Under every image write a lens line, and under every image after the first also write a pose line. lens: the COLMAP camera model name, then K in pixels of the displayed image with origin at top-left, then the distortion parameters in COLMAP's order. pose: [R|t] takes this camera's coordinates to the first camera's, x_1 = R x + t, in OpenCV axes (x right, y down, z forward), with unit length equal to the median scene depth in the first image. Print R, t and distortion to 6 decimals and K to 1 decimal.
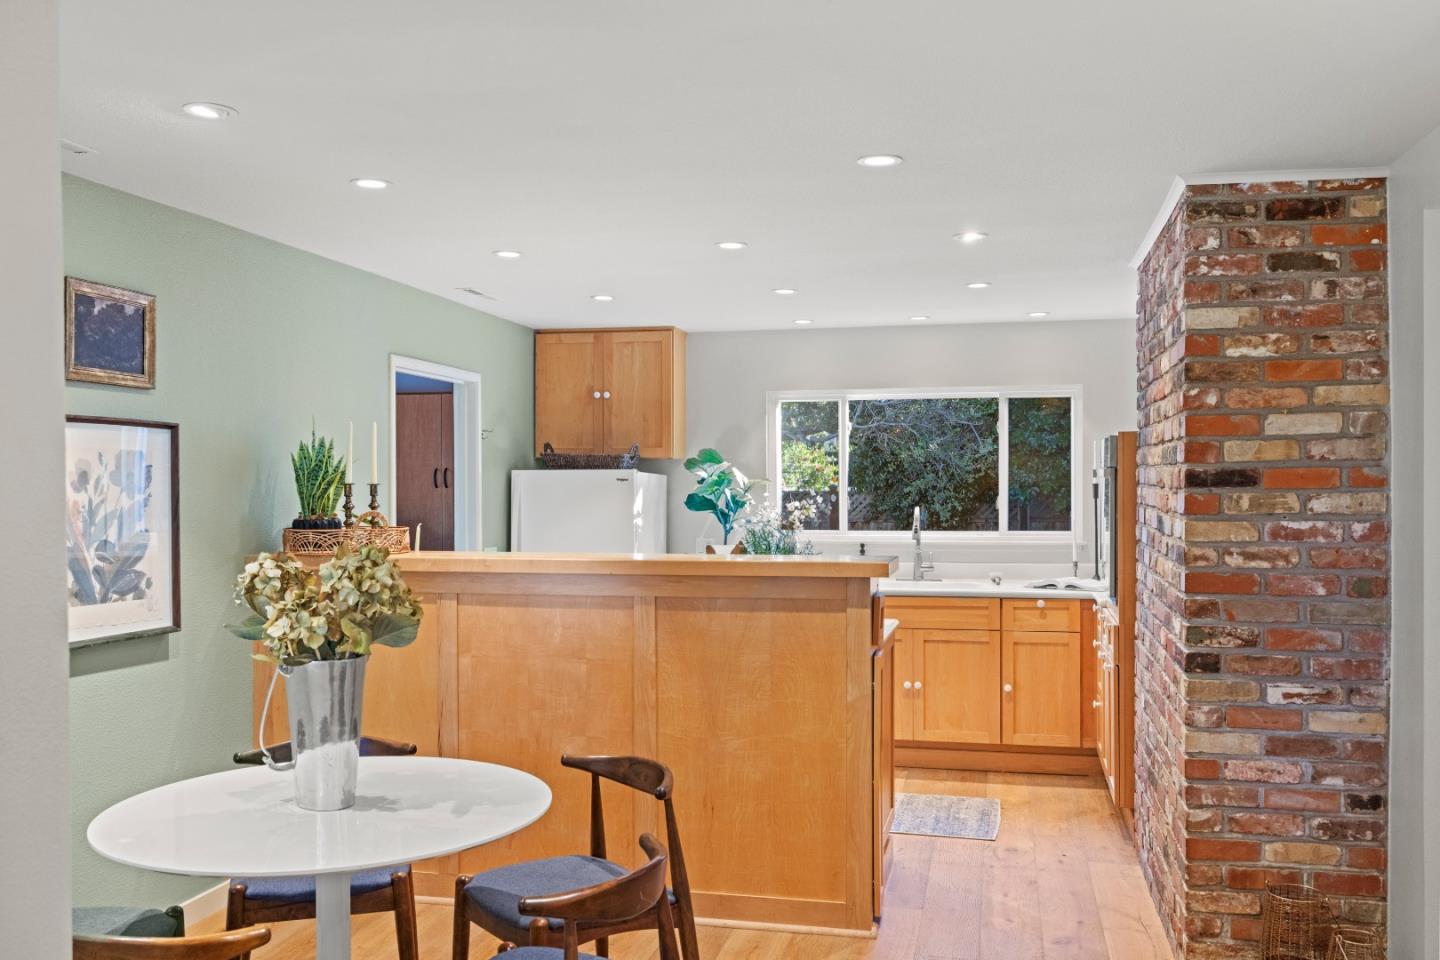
lens RADIAL K [[1297.0, 0, 720.0], [0, 1297.0, 480.0], [0, 0, 1]] dist [-0.008320, 0.002131]
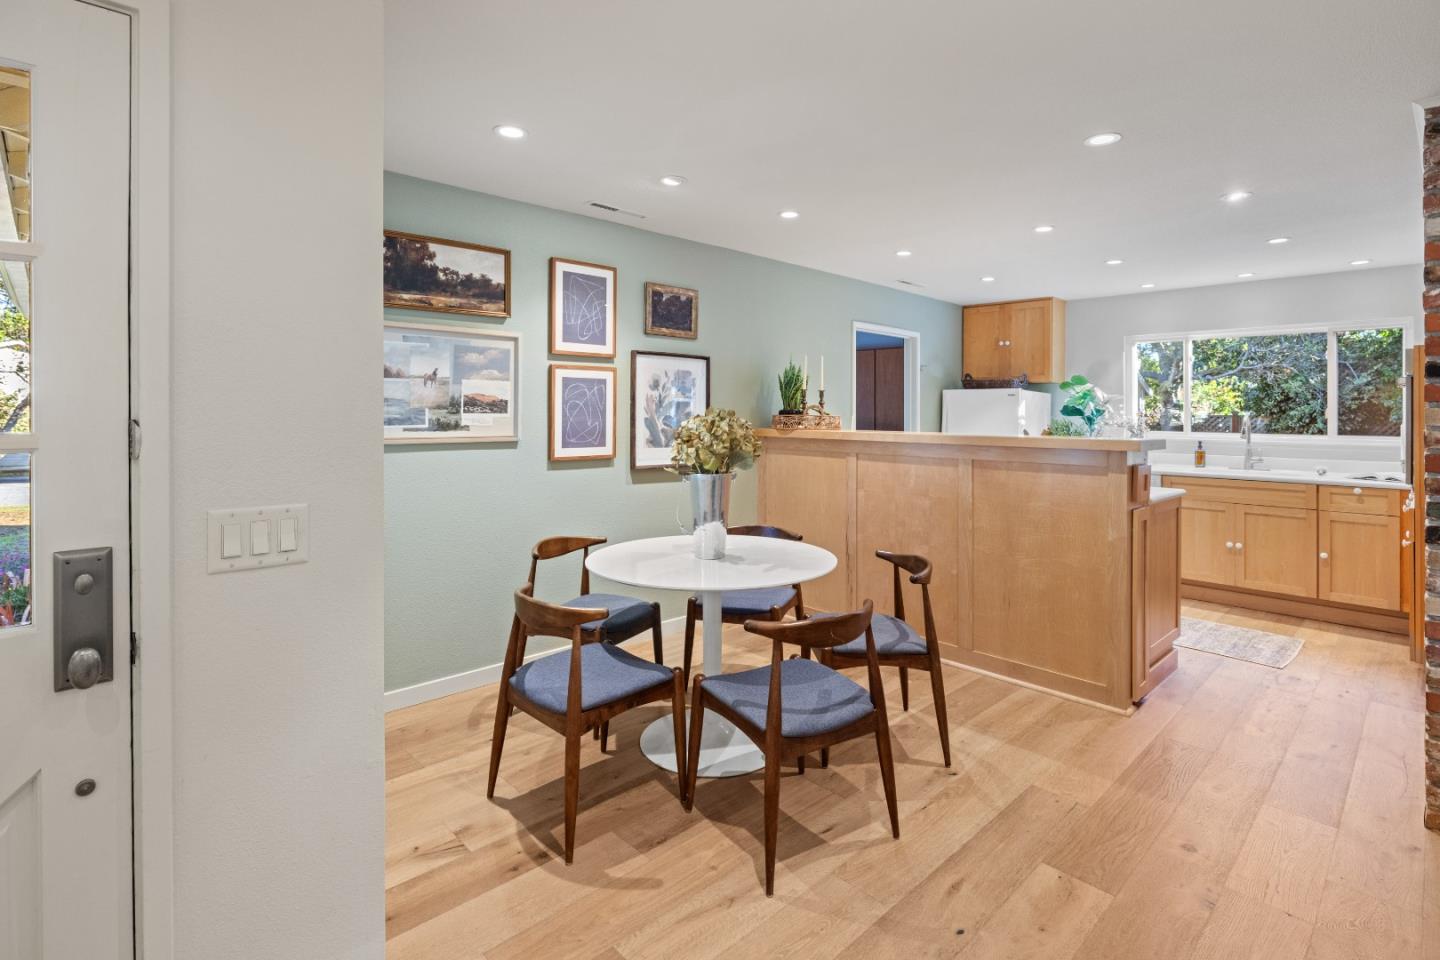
lens RADIAL K [[704.1, 0, 714.3], [0, 704.1, 403.8], [0, 0, 1]] dist [-0.008643, -0.000262]
pose [[0.830608, 0.002239, -0.556853, 0.125932], [-0.008841, 0.999919, -0.009166, 0.026769], [0.556787, 0.012536, 0.830561, 0.106608]]
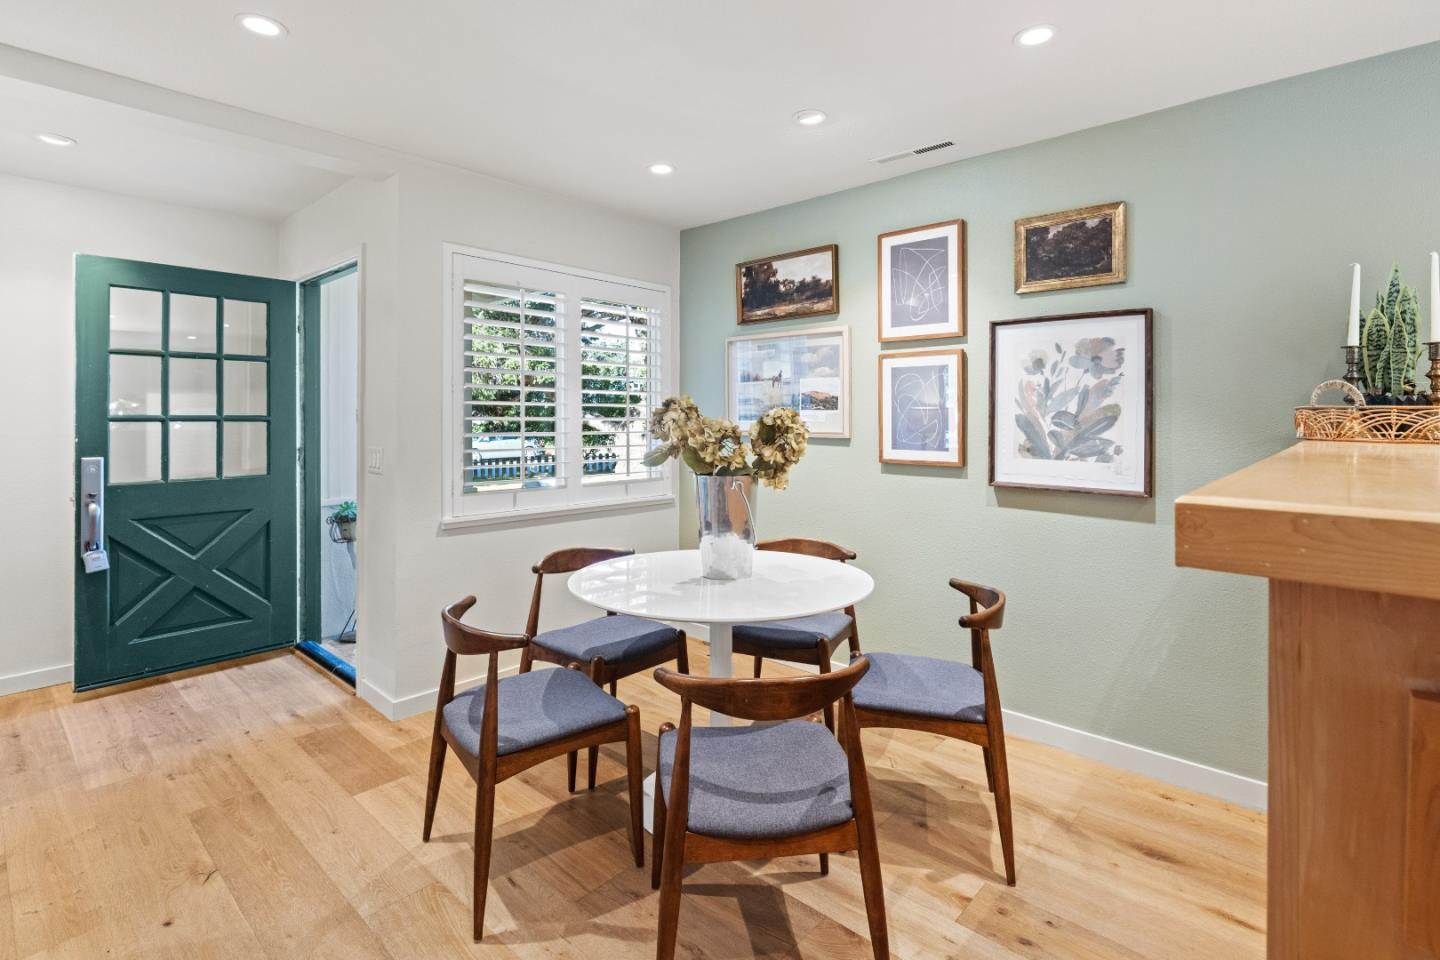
lens RADIAL K [[704.1, 0, 714.3], [0, 704.1, 403.8], [0, 0, 1]] dist [-0.008643, -0.000262]
pose [[-0.501315, -0.019312, -0.865049, 0.210023], [-0.004525, 0.999796, -0.019698, 0.038484], [0.865253, -0.005960, -0.501300, 0.741039]]
